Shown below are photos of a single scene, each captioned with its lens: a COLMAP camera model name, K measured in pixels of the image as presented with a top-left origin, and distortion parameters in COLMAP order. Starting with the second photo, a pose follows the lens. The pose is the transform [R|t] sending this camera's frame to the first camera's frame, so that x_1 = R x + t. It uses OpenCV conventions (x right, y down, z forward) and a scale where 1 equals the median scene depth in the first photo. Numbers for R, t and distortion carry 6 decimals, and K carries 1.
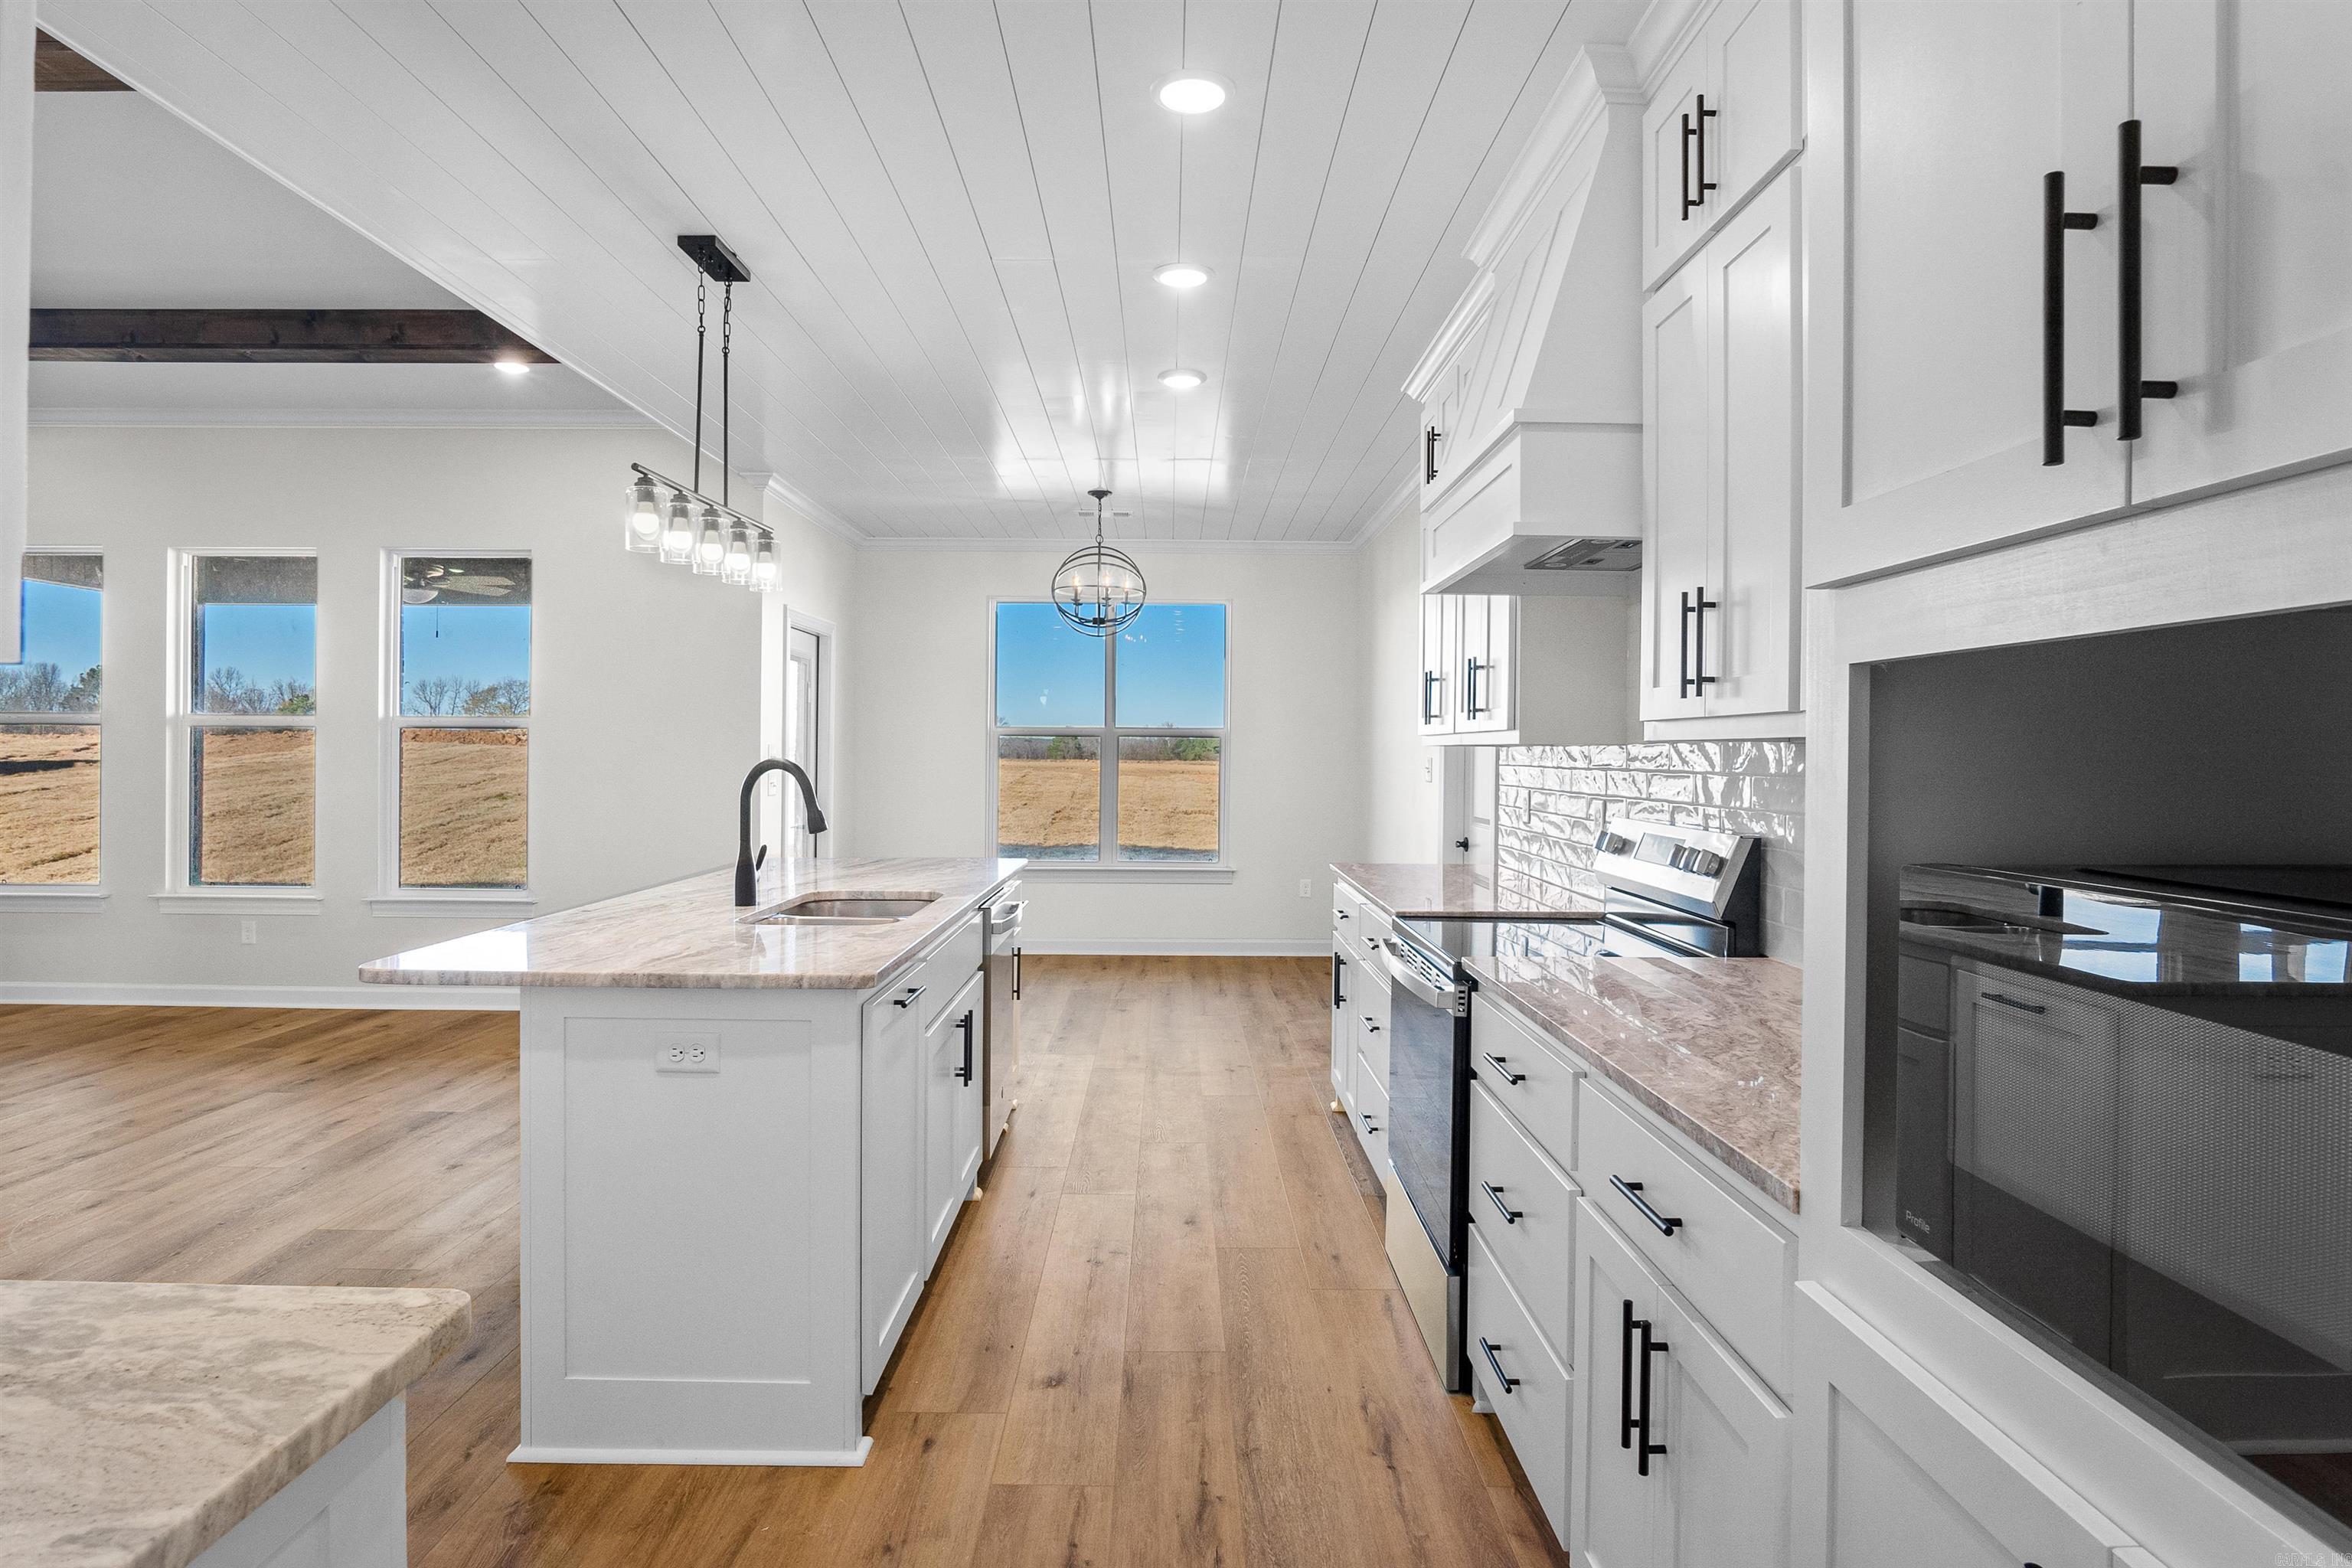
lens RADIAL K [[1253.3, 0, 1165.8], [0, 1253.3, 757.8], [0, 0, 1]] dist [-0.033996, 0.010403]
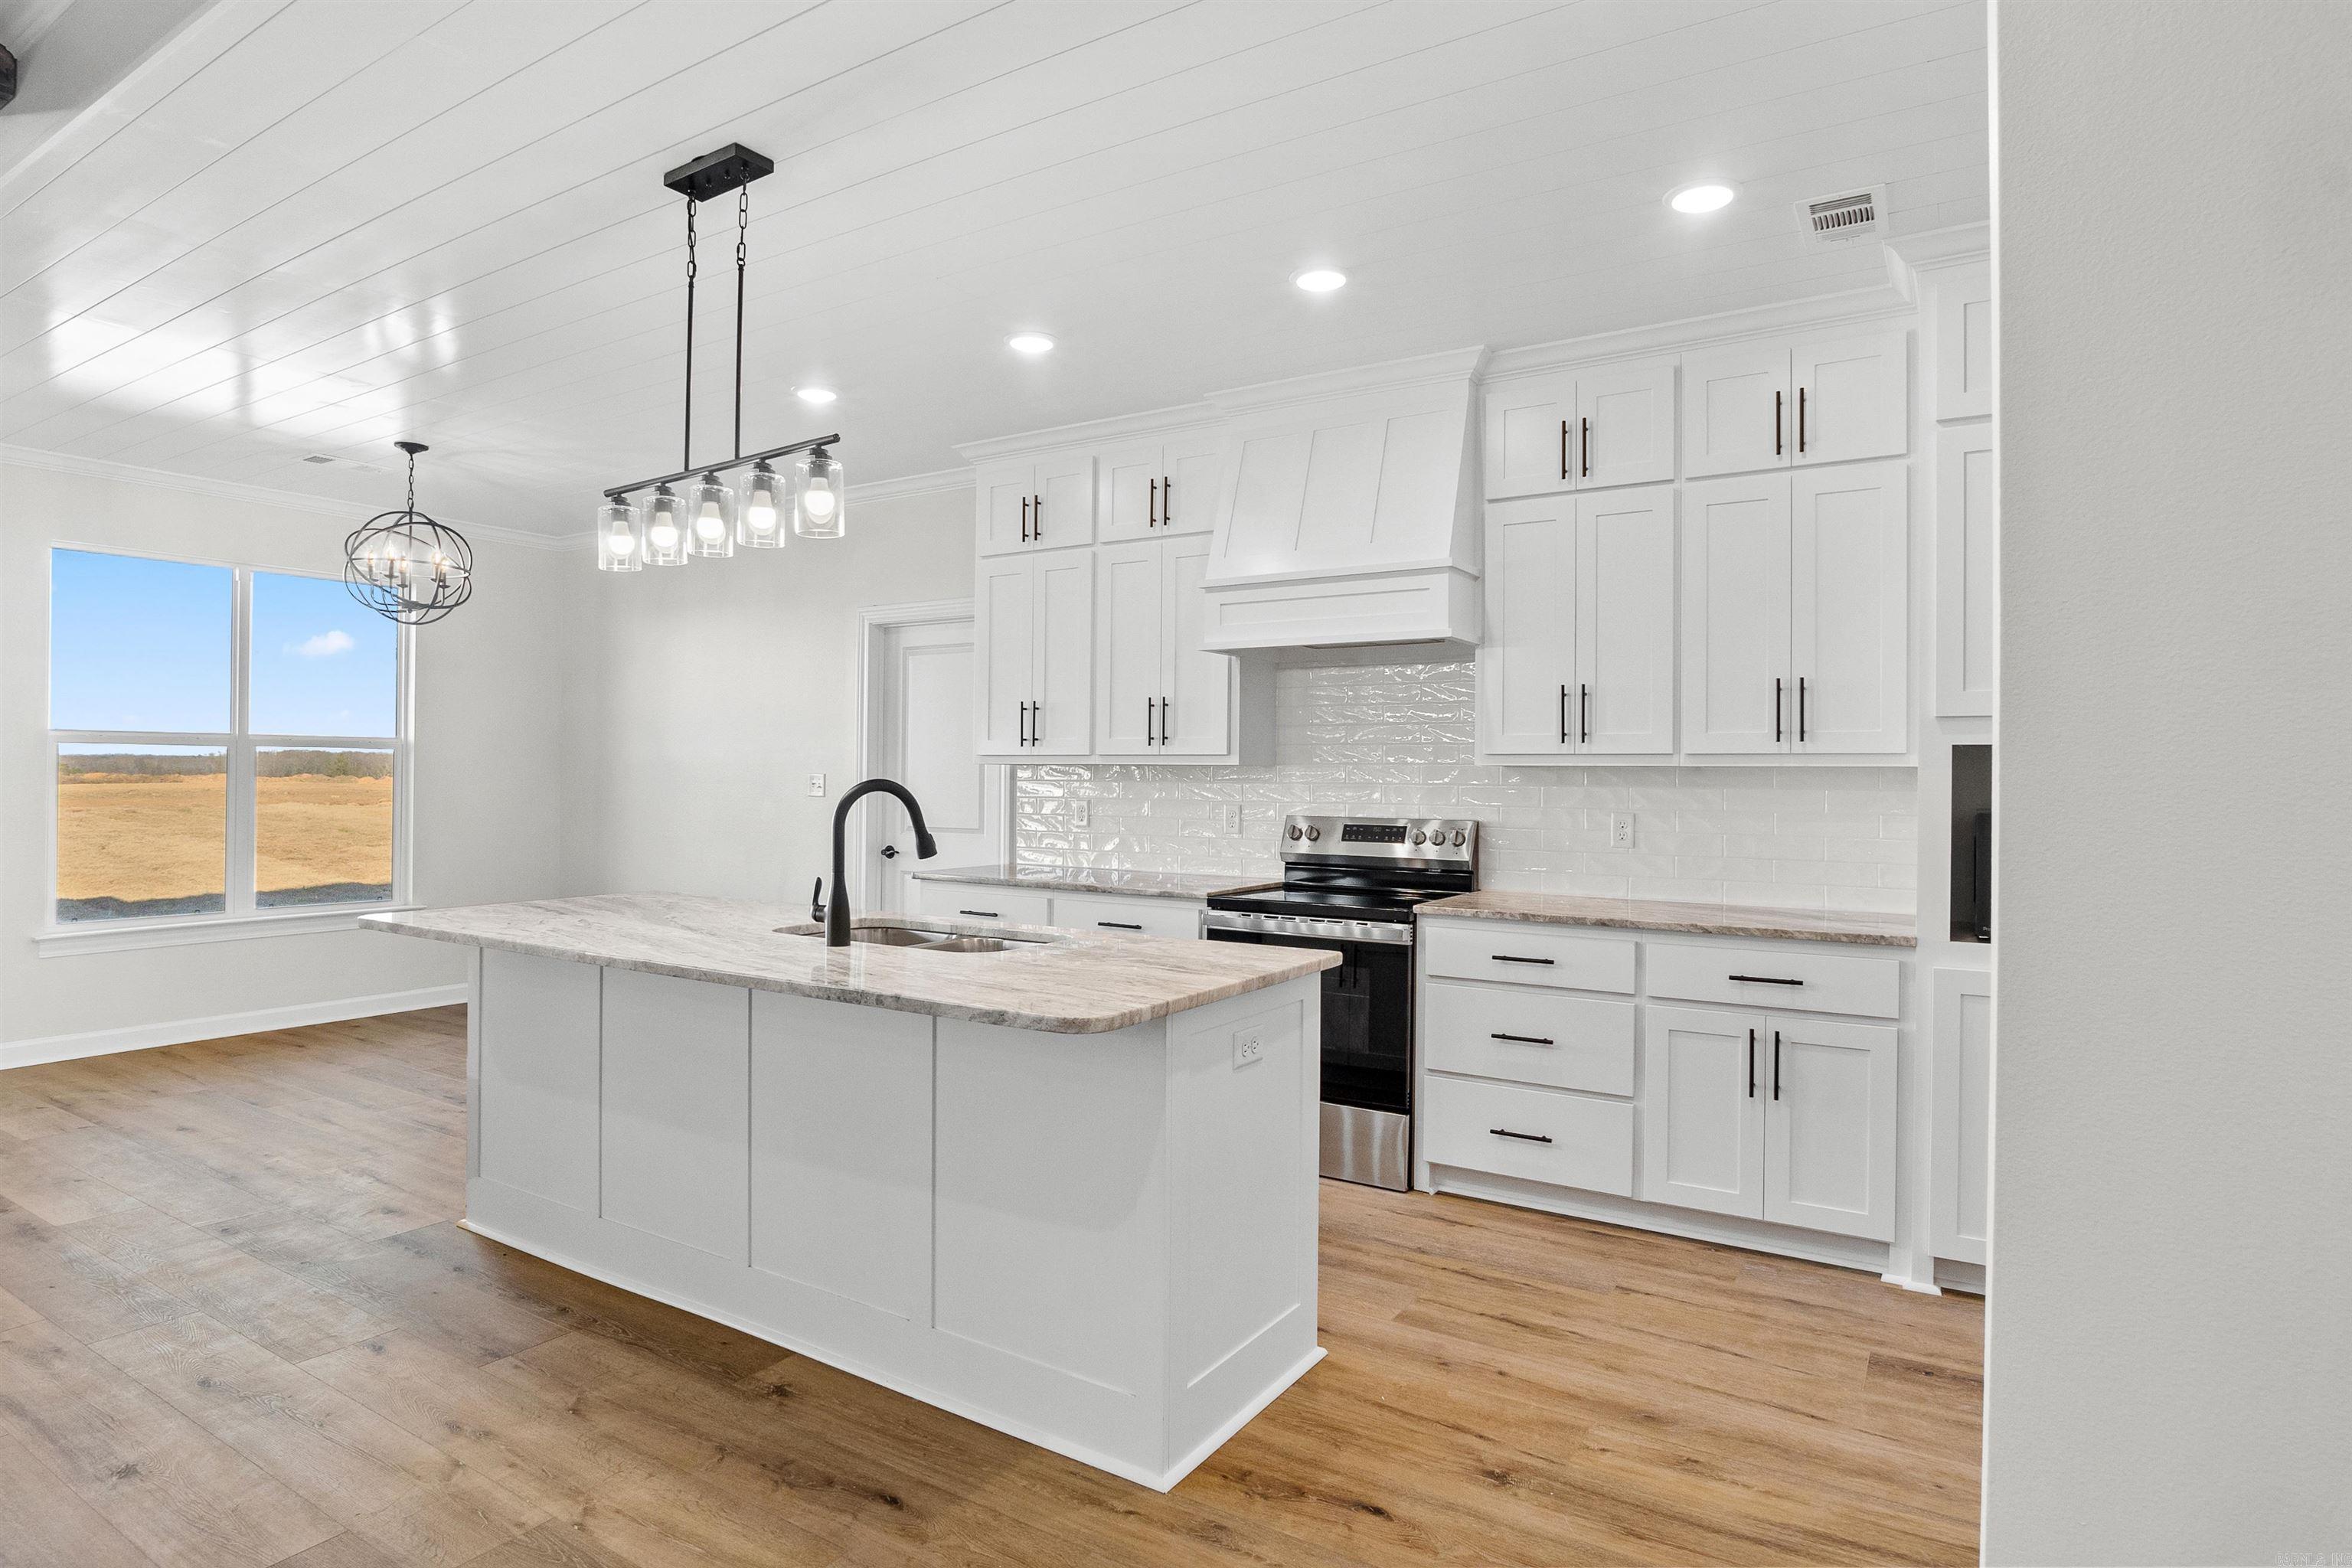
lens RADIAL K [[1255.7, 0, 1139.2], [0, 1255.7, 777.4], [0, 0, 1]] dist [-0.025710, 0.000709]
pose [[0.557523, -0.003070, 0.830156, -1.353098], [-0.002216, 0.999984, 0.005186, -0.008485], [-0.830158, -0.004731, 0.557508, 0.453656]]
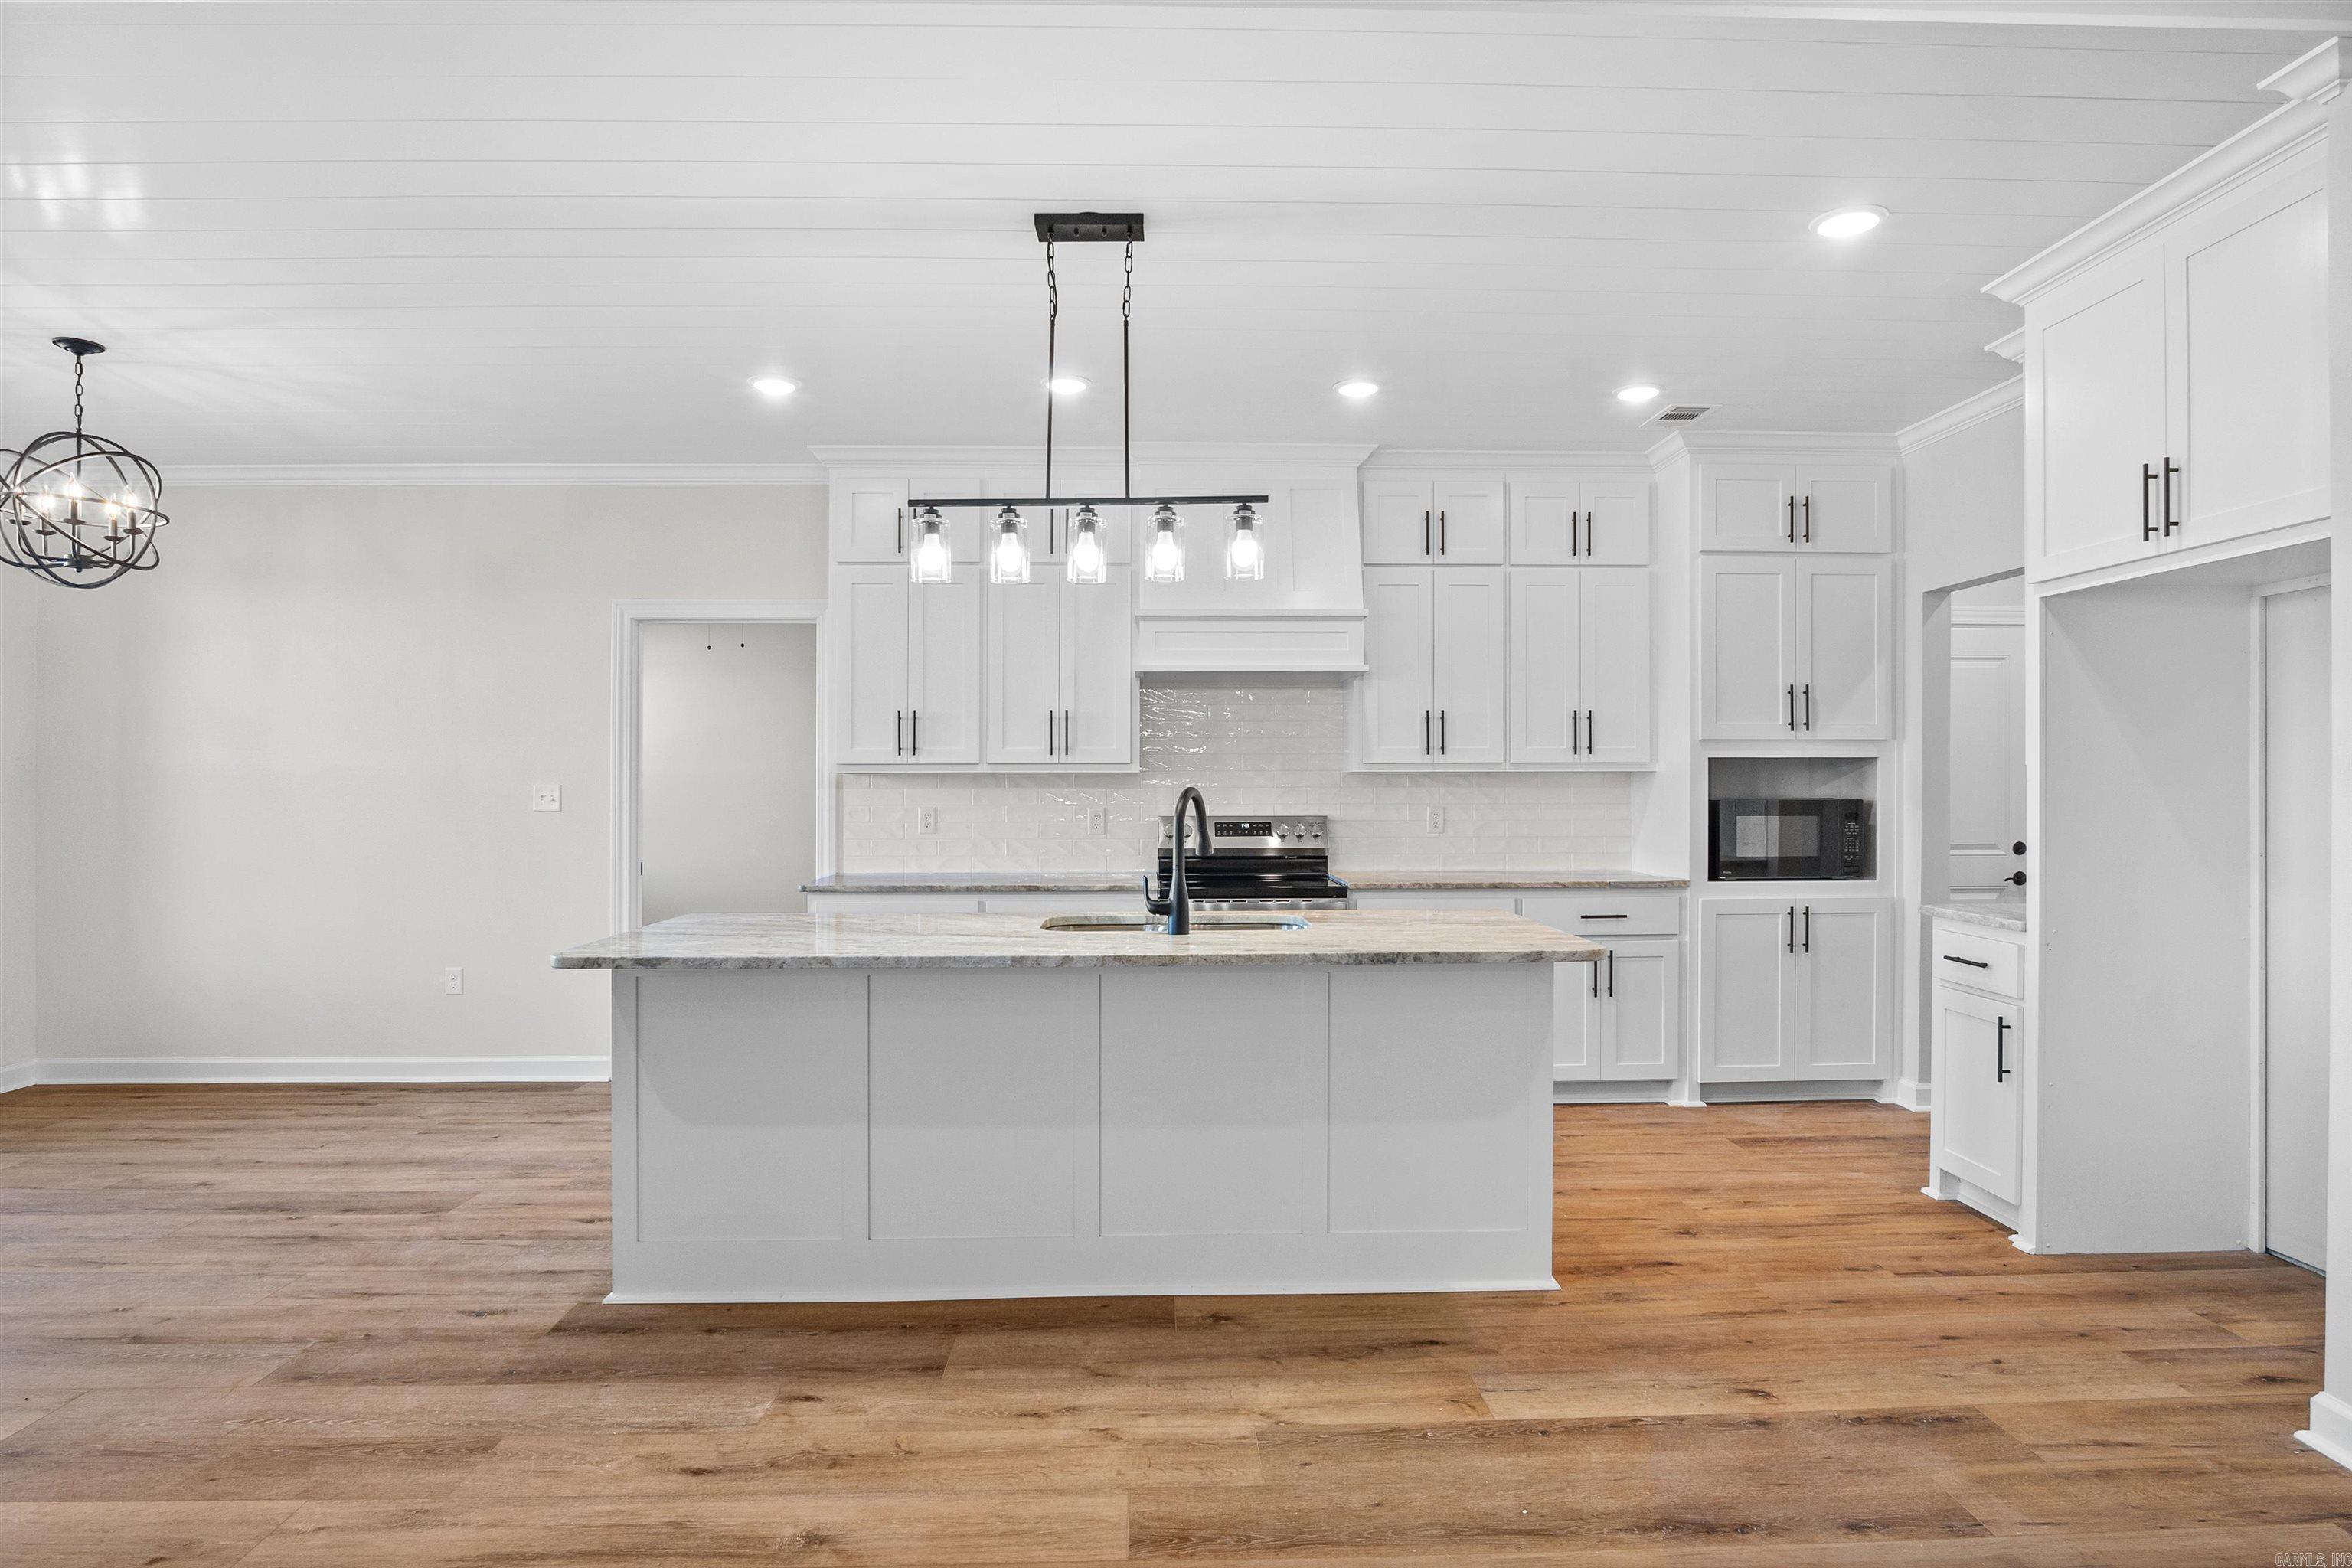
lens RADIAL K [[1280.6, 0, 1182.5], [0, 1280.6, 792.3], [0, 0, 1]] dist [-0.038008, 0.010671]
pose [[-0.009132, -0.013294, 0.999870, -1.930223], [0.004584, 0.999901, 0.013336, -0.012572], [-0.999948, 0.004705, -0.009070, 1.413952]]
